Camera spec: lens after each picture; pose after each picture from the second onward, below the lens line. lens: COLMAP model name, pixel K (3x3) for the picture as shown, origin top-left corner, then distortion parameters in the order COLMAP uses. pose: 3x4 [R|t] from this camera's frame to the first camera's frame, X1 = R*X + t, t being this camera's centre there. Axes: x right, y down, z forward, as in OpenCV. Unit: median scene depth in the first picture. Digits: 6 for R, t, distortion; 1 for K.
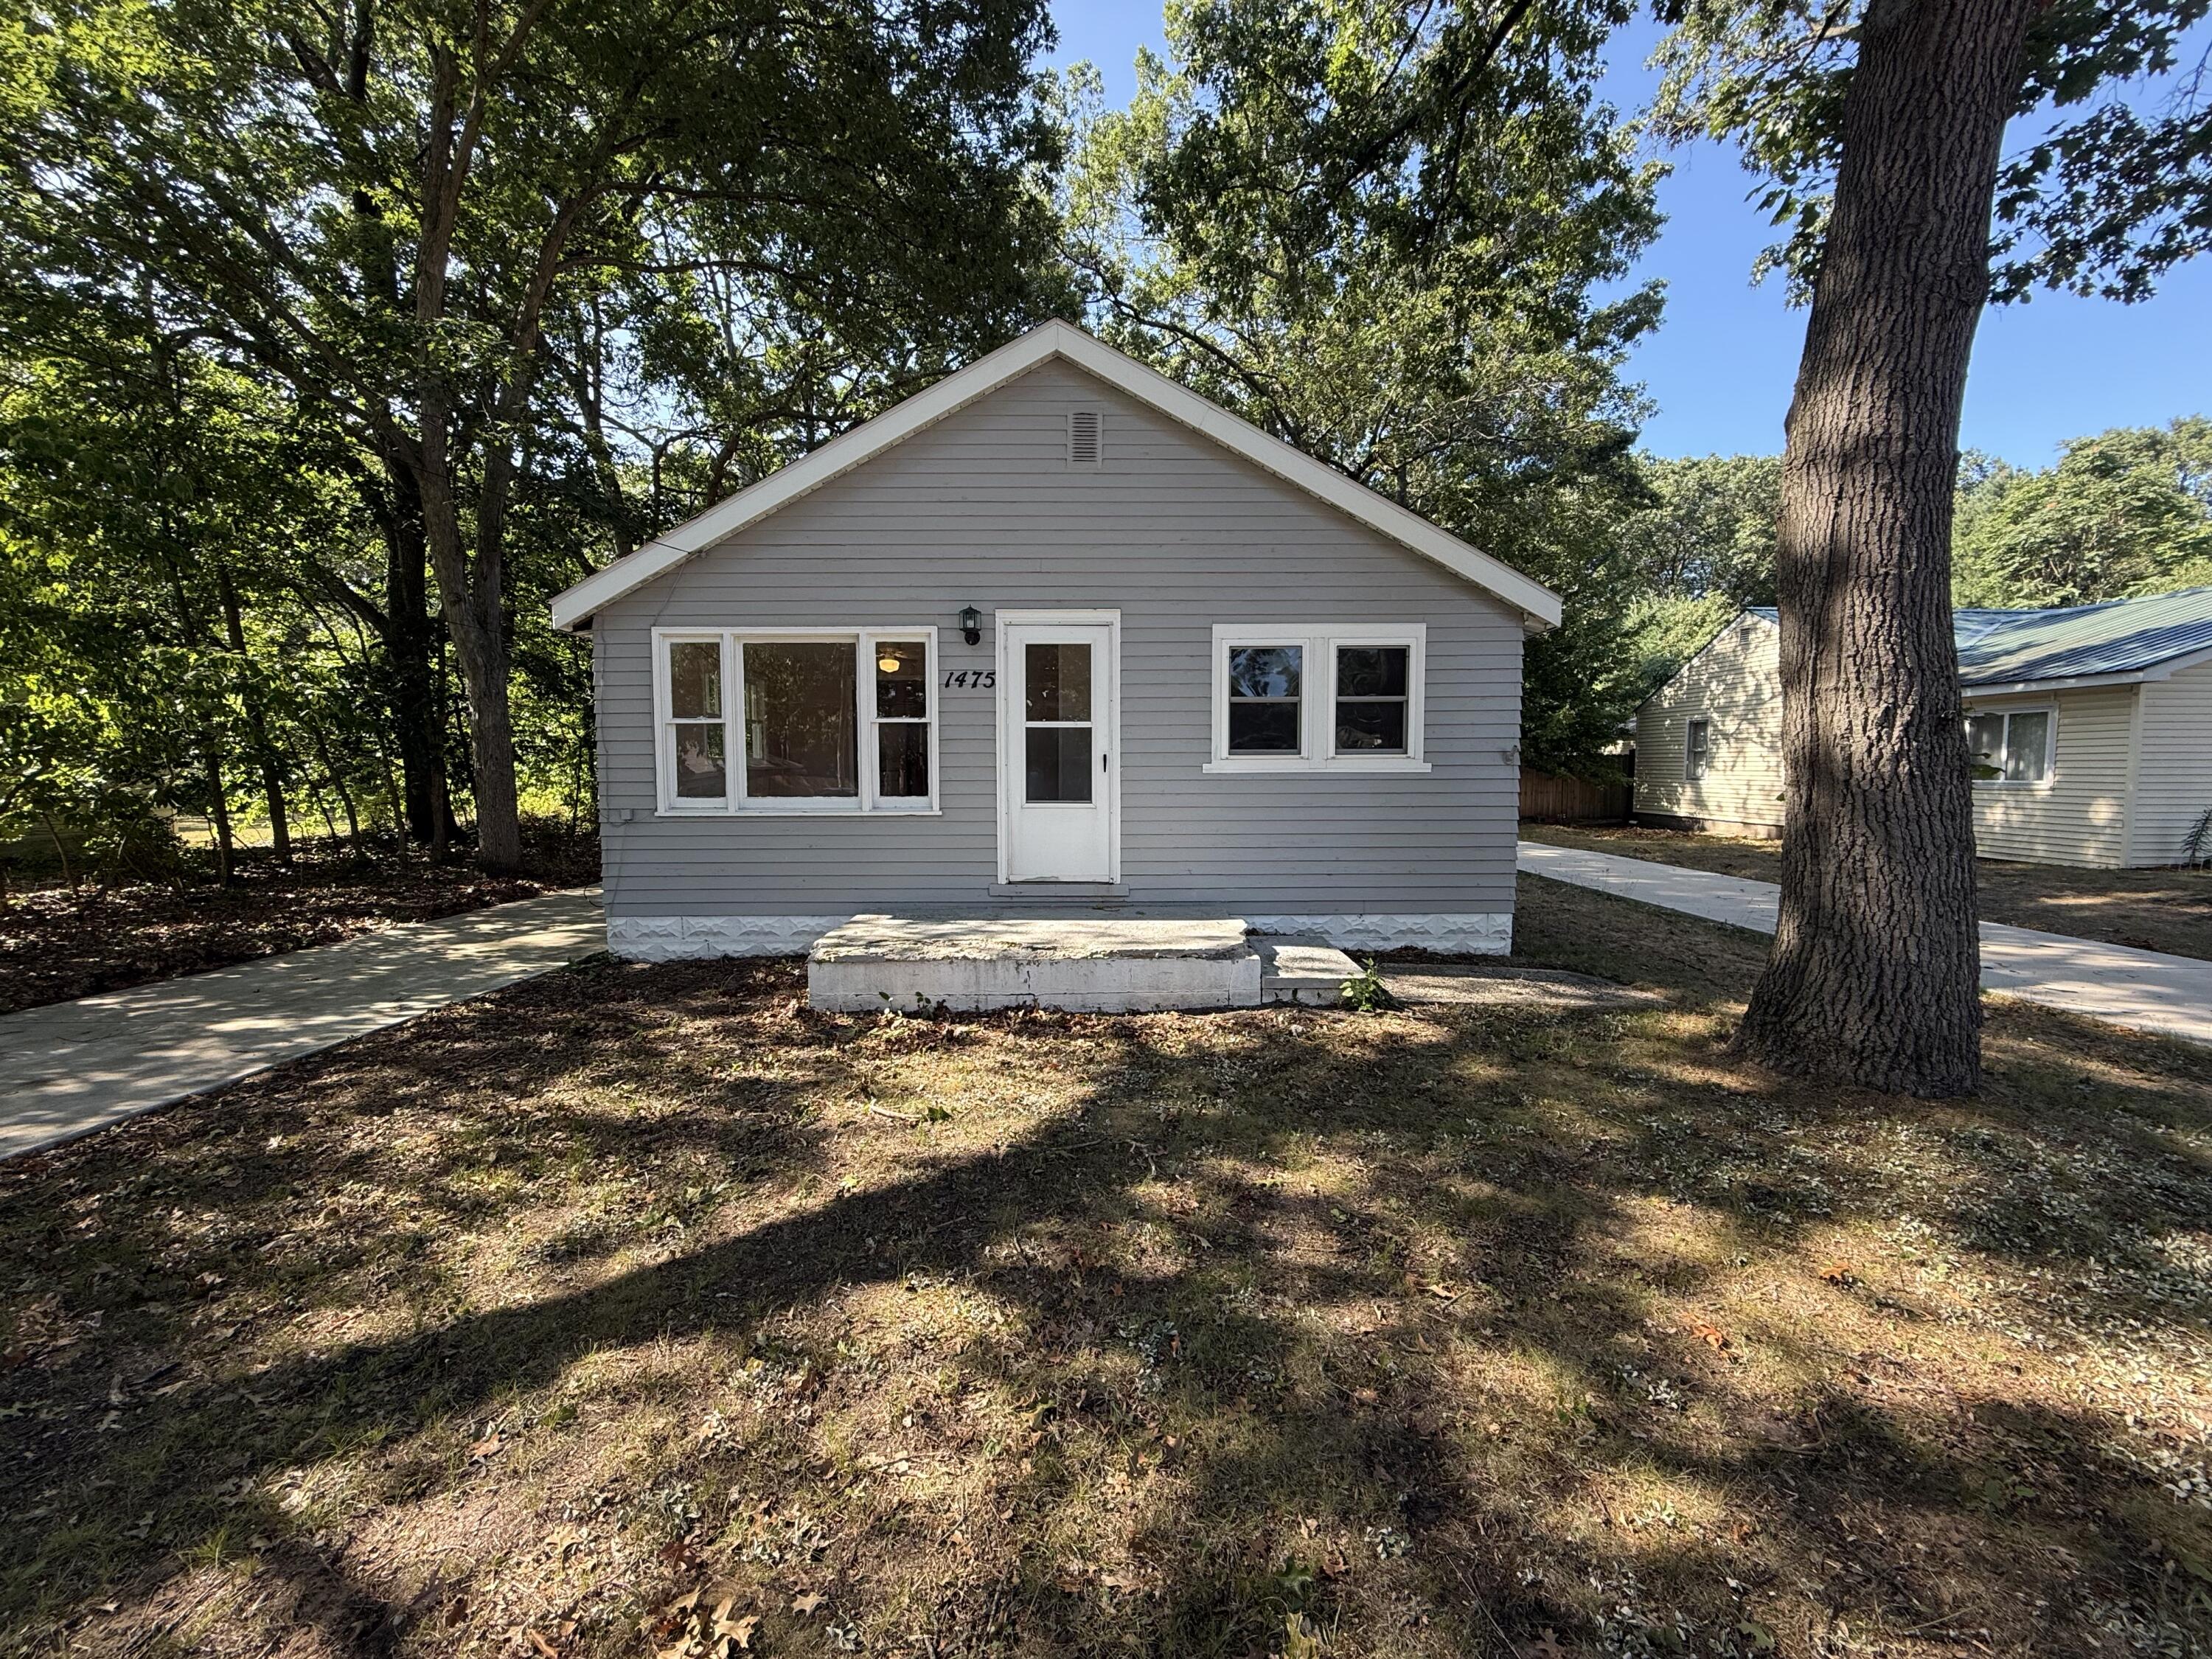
lens RADIAL K [[878.9, 0, 1101.4], [0, 878.9, 830.2], [0, 0, 1]] dist [0.000477, 0.000036]
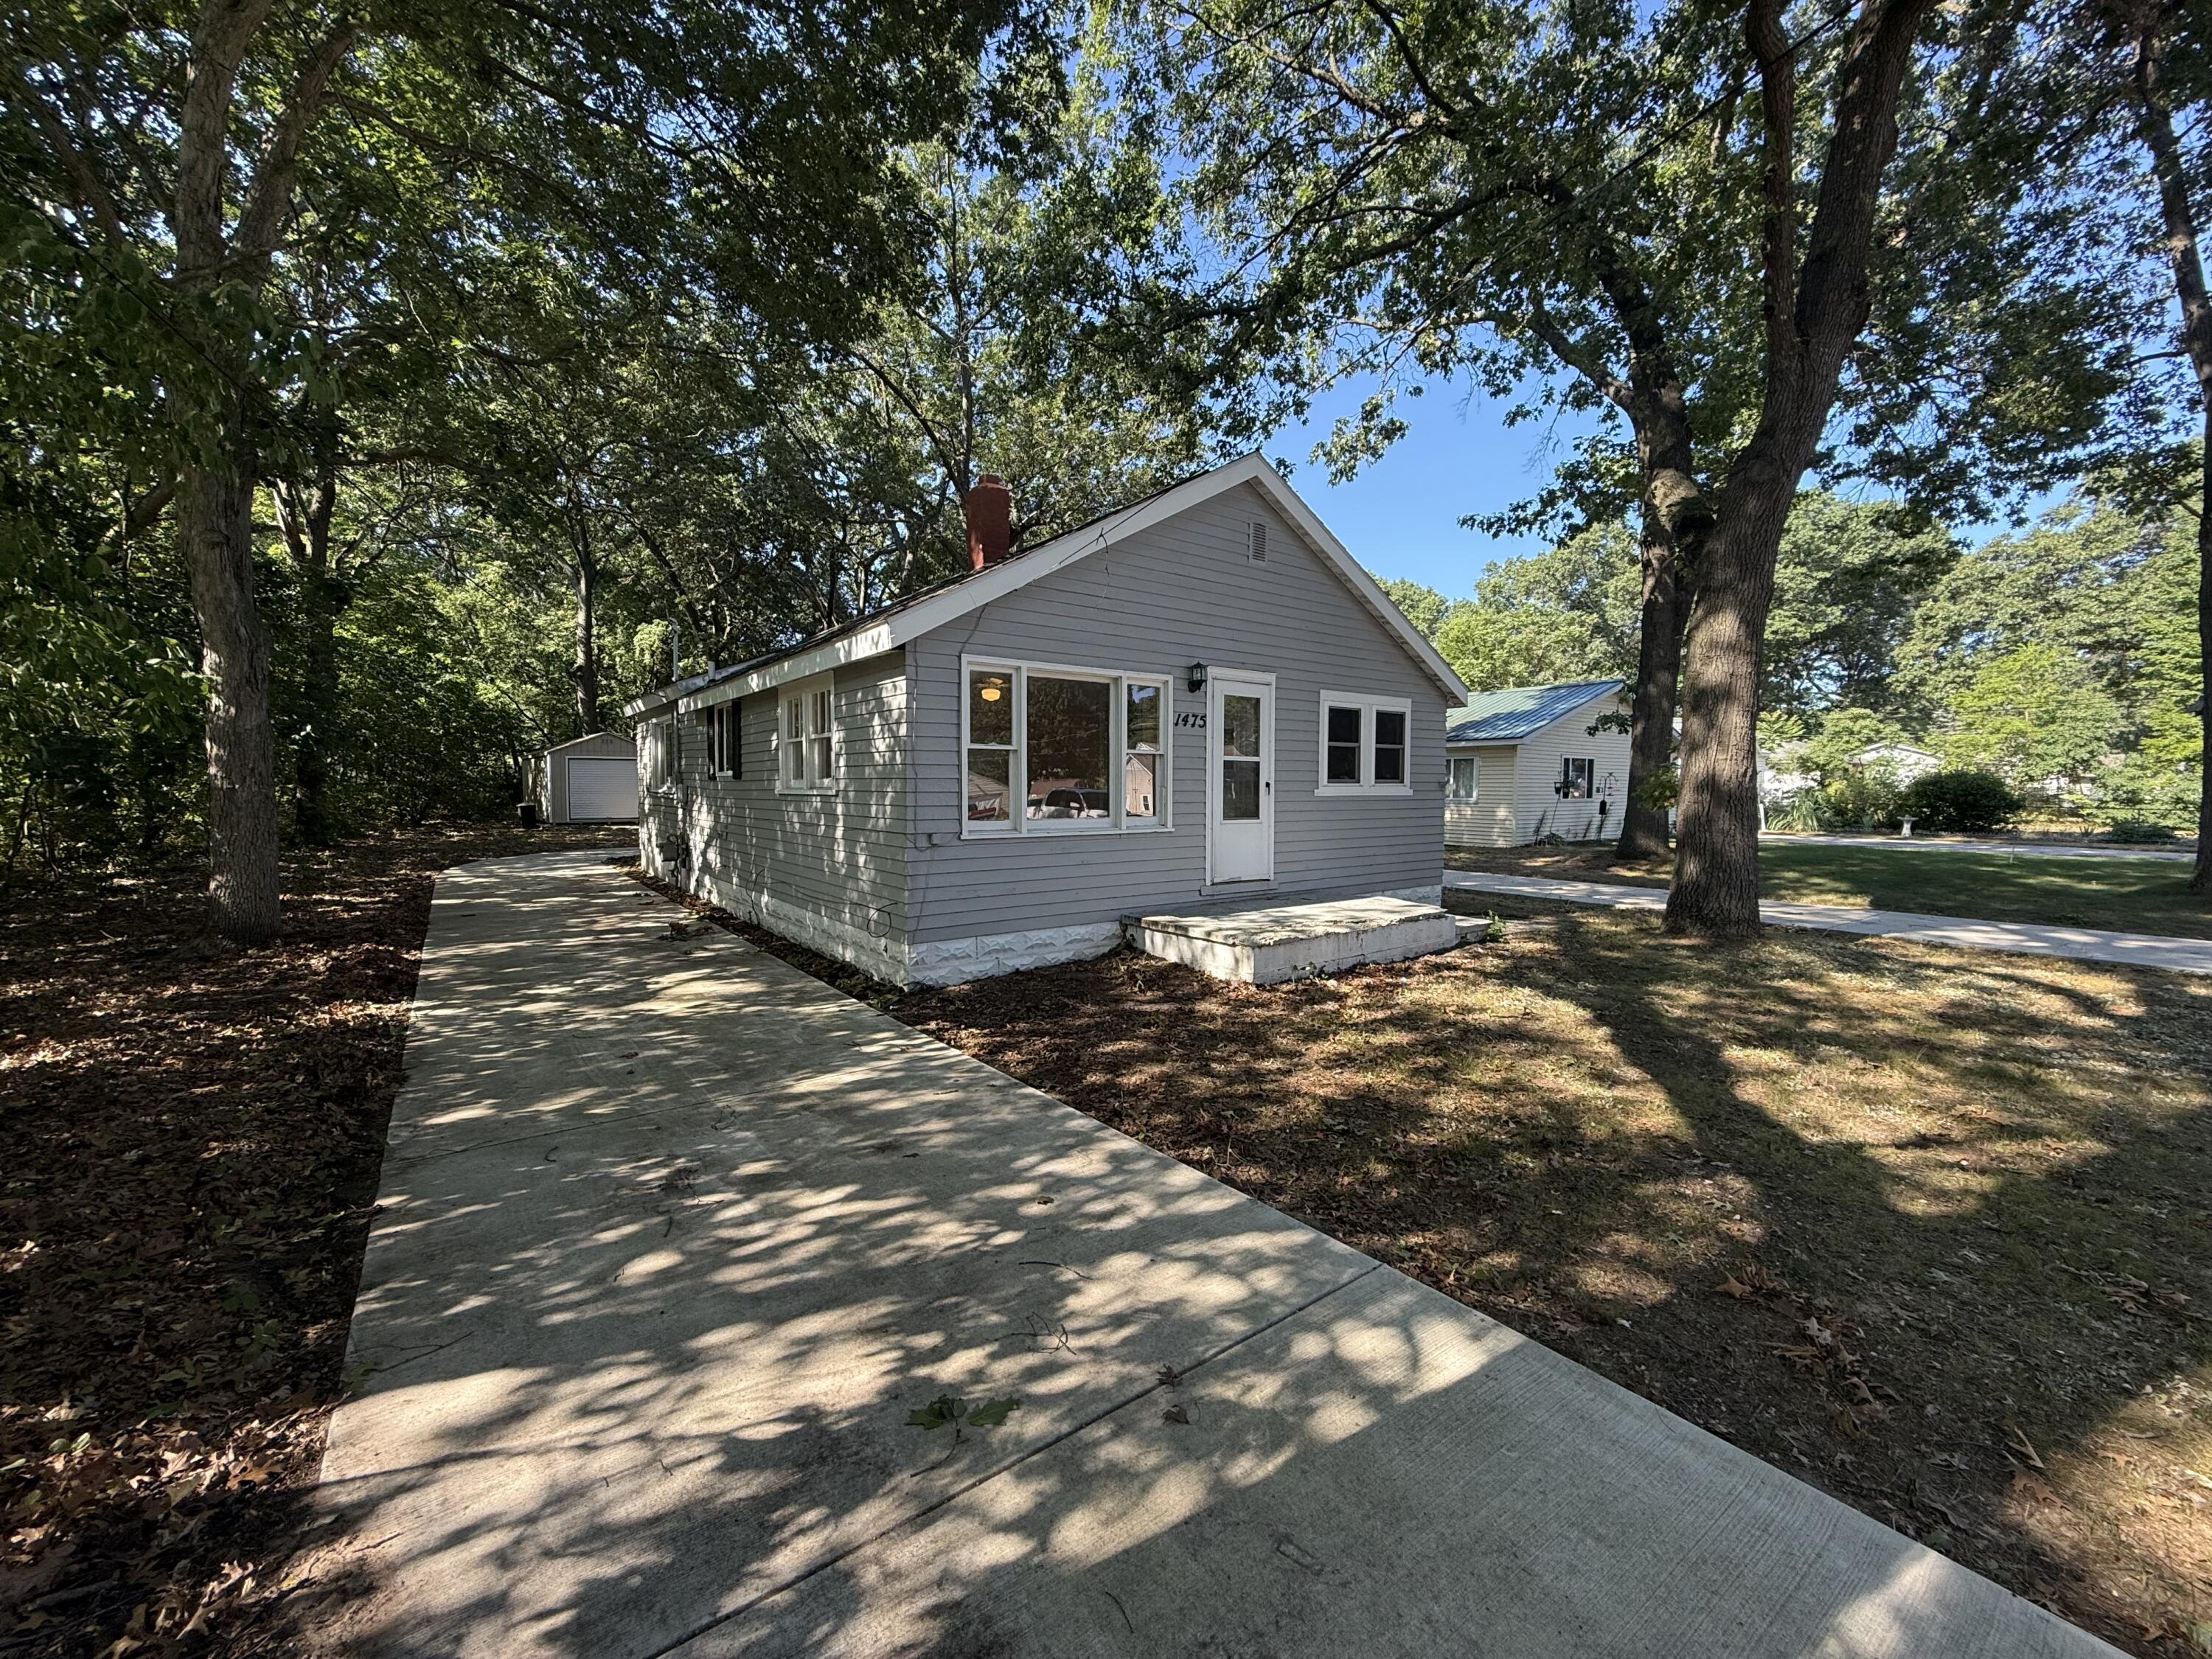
lens RADIAL K [[879.5, 0, 1114.7], [0, 879.5, 836.2], [0, 0, 1]] dist [0.002372, -0.000107]
pose [[0.796363, -0.029032, 0.604122, -0.979407], [0.038494, 0.999255, -0.002721, -0.010216], [-0.603593, 0.025422, 0.796887, 0.087513]]
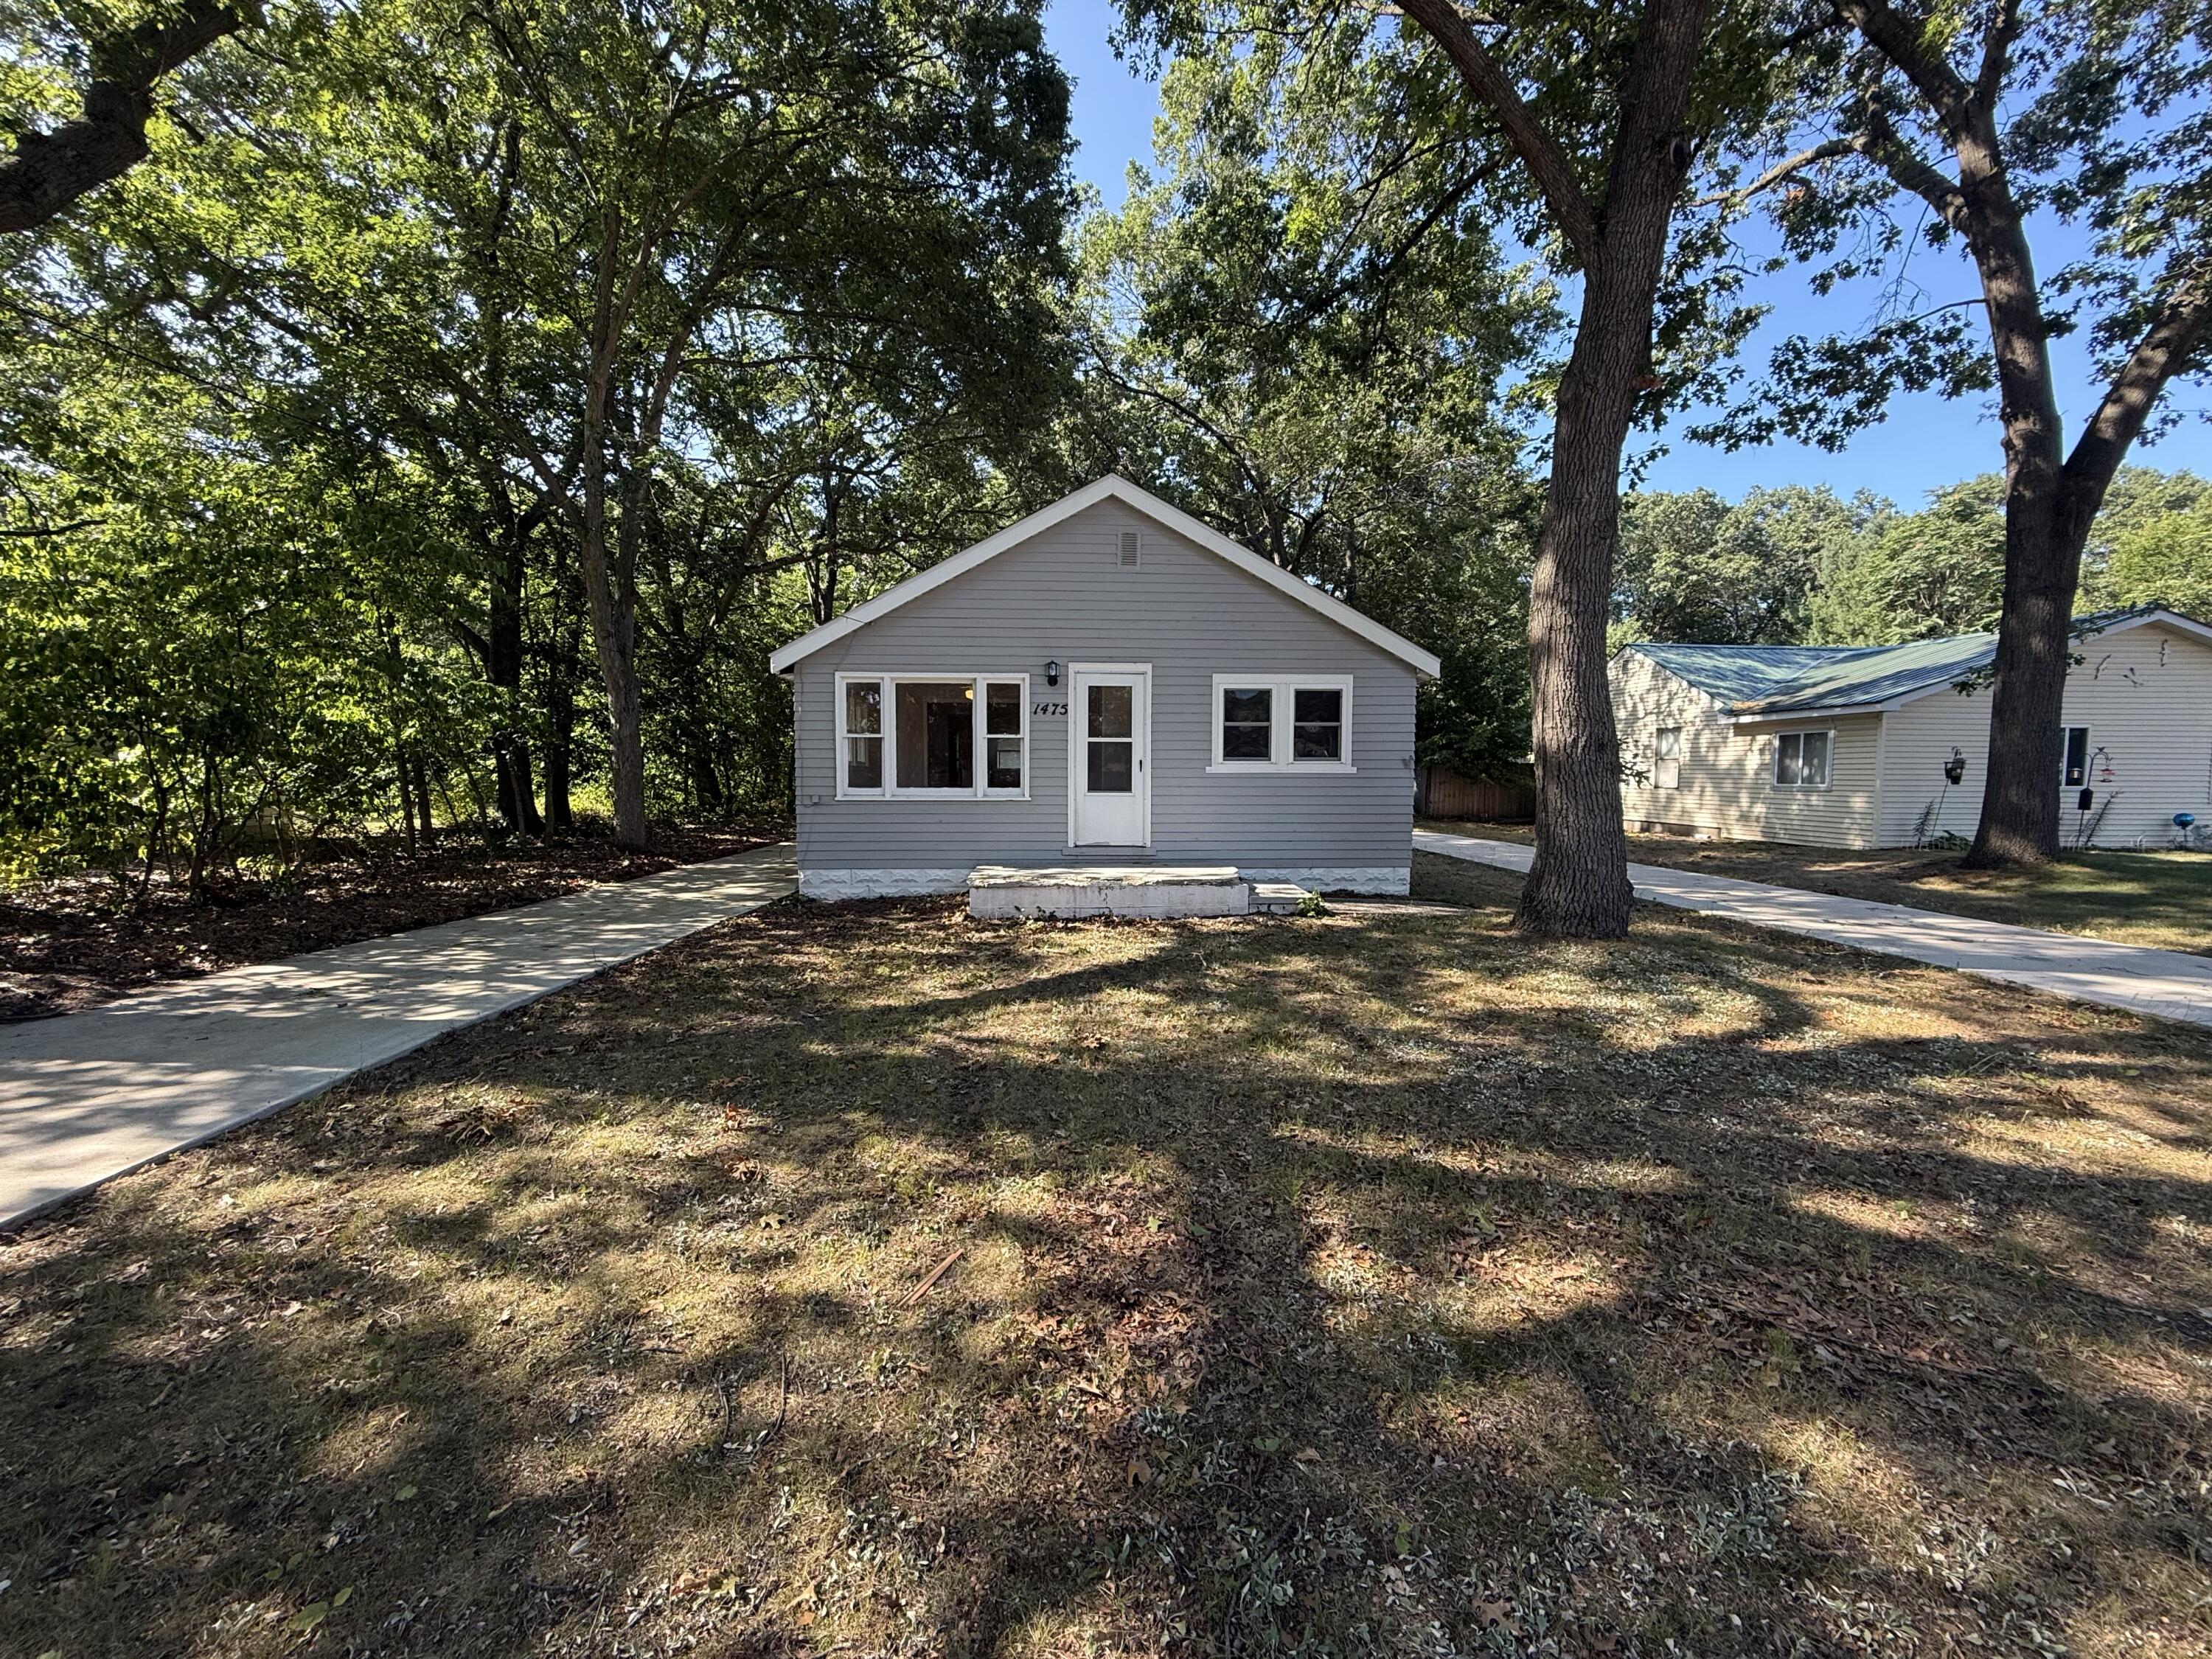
lens RADIAL K [[878.9, 0, 1101.4], [0, 878.9, 830.2], [0, 0, 1]] dist [0.000477, 0.000036]
pose [[0.999006, 0.002260, 0.044520, -0.128900], [-0.001957, 0.999975, -0.006853, 0.043168], [-0.044534, 0.006759, 0.998985, -0.486159]]
